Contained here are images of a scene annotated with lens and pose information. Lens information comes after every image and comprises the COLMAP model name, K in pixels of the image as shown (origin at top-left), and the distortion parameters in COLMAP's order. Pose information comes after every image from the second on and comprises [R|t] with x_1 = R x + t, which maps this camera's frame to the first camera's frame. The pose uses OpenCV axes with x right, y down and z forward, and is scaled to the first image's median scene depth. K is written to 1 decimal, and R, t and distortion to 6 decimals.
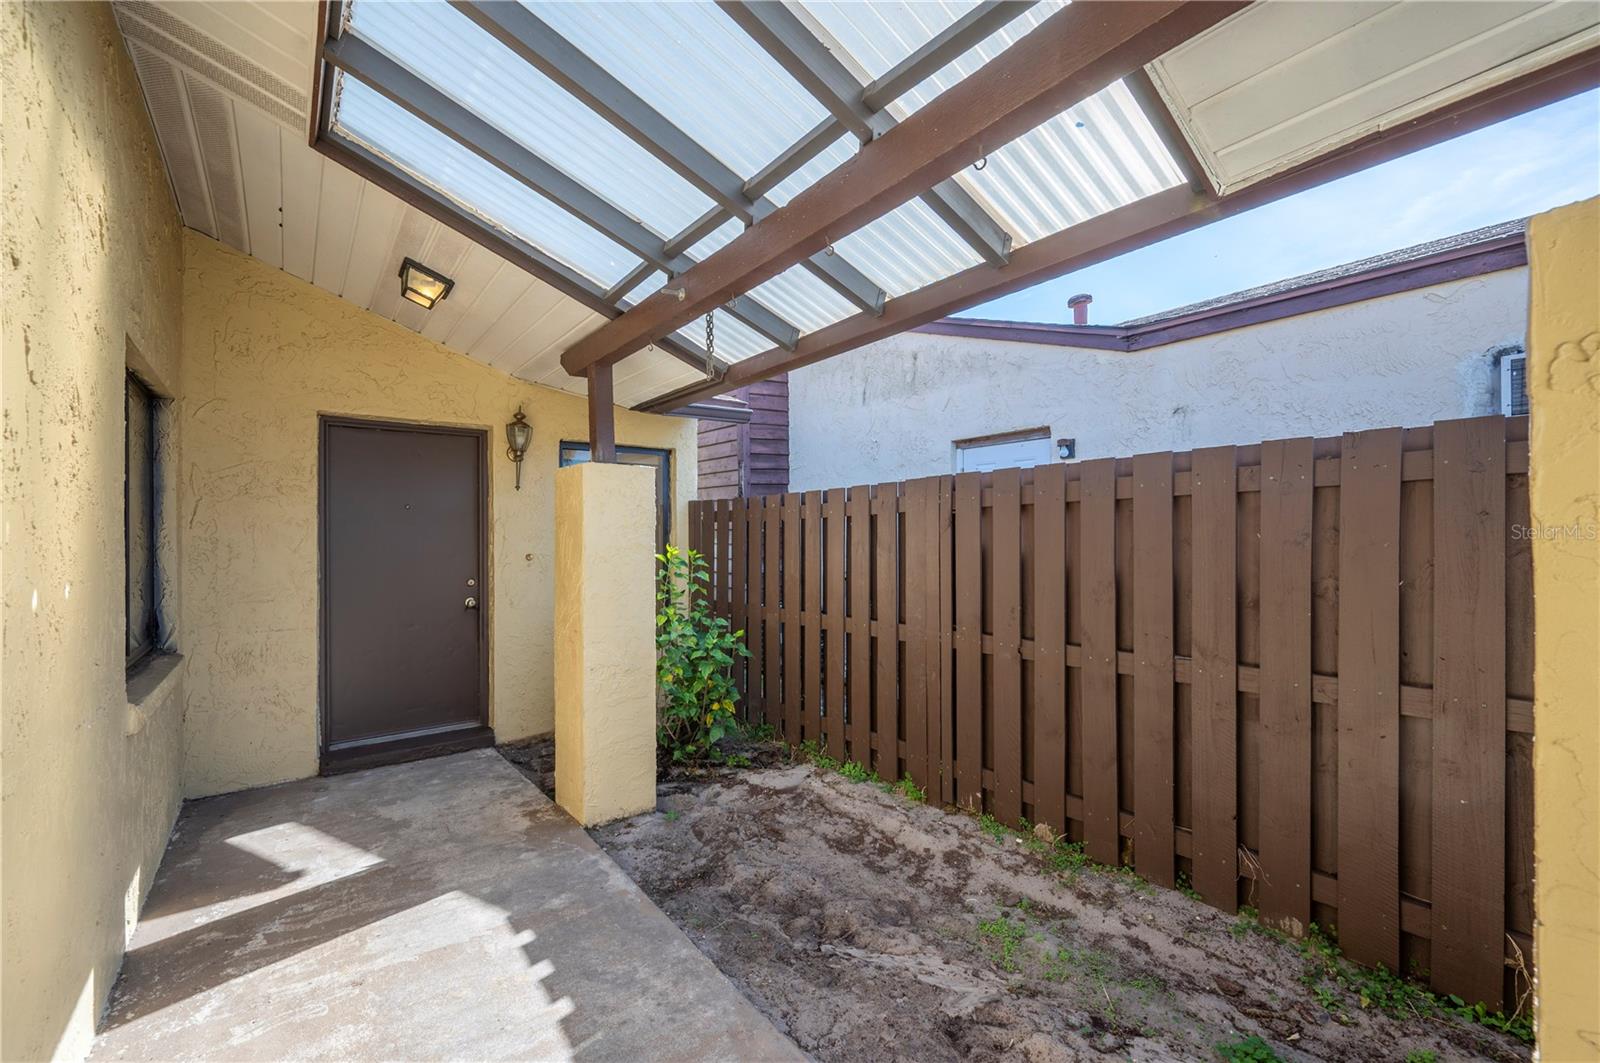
lens RADIAL K [[697.5, 0, 795.5], [0, 697.5, 534.8], [0, 0, 1]] dist [0.000725, 0.000544]
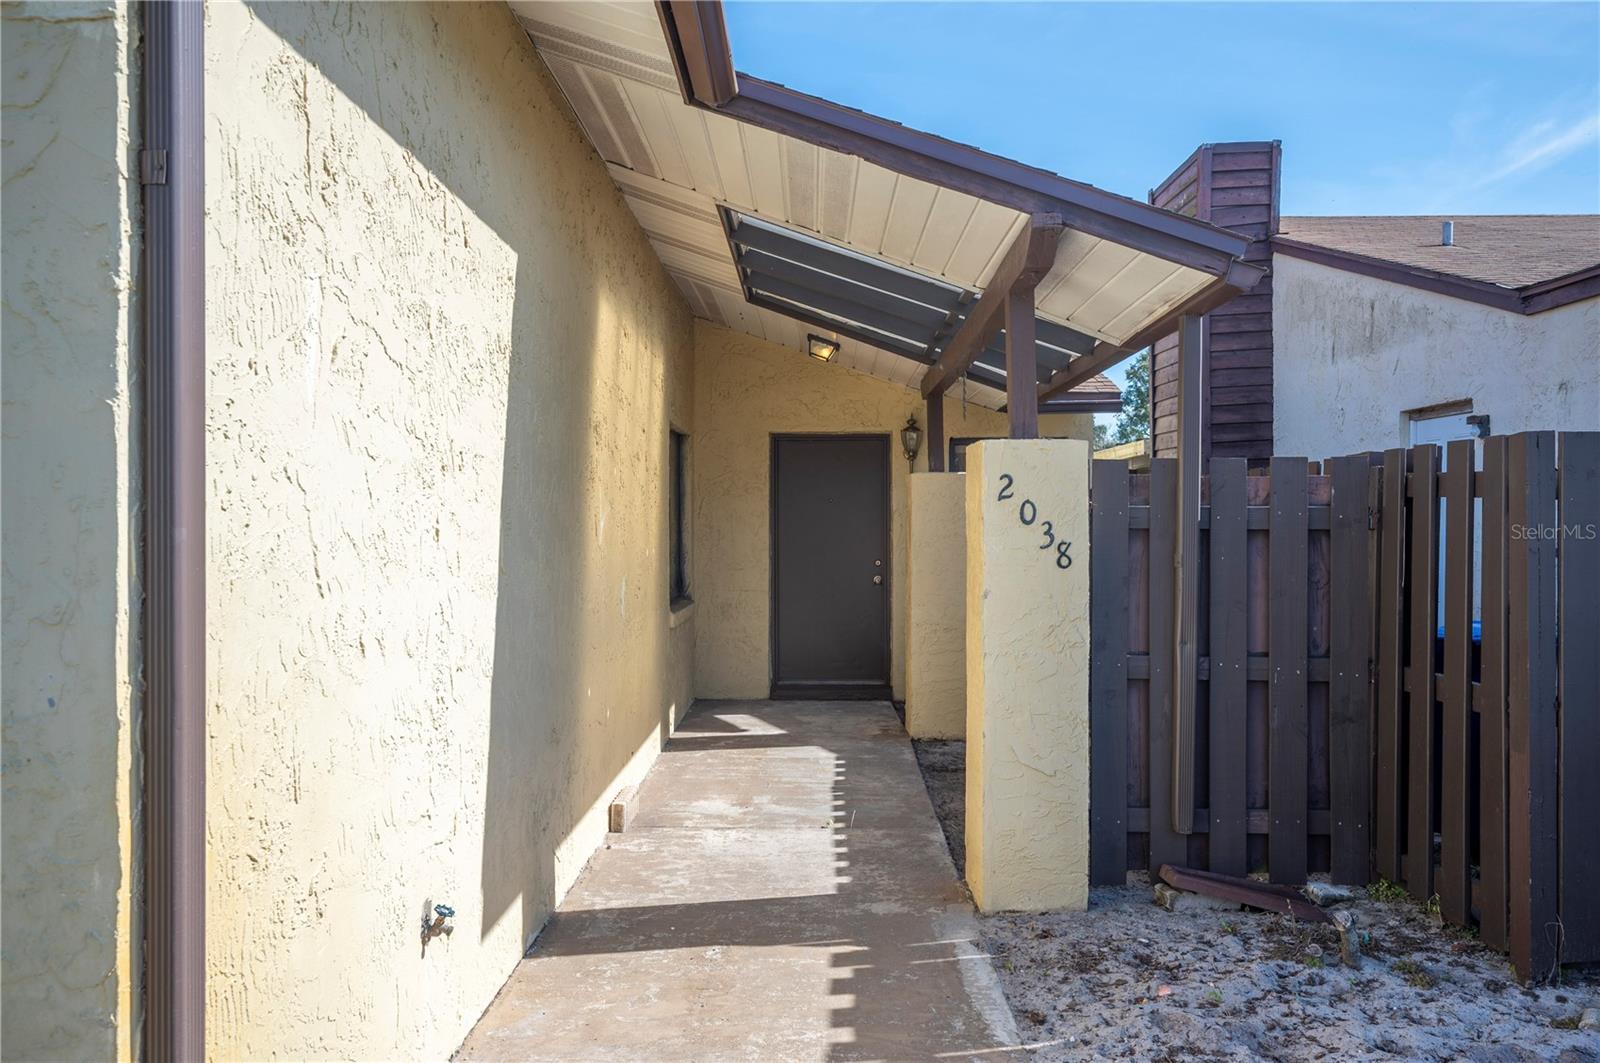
lens RADIAL K [[1111.7, 0, 799.6], [0, 1111.7, 529.5], [0, 0, 1]] dist [-0.003226, -0.000576]
pose [[0.805458, 0.012114, -0.592529, 0.634774], [-0.003138, 0.999864, 0.016177, -0.021475], [0.592645, -0.011170, 0.805386, -0.696757]]
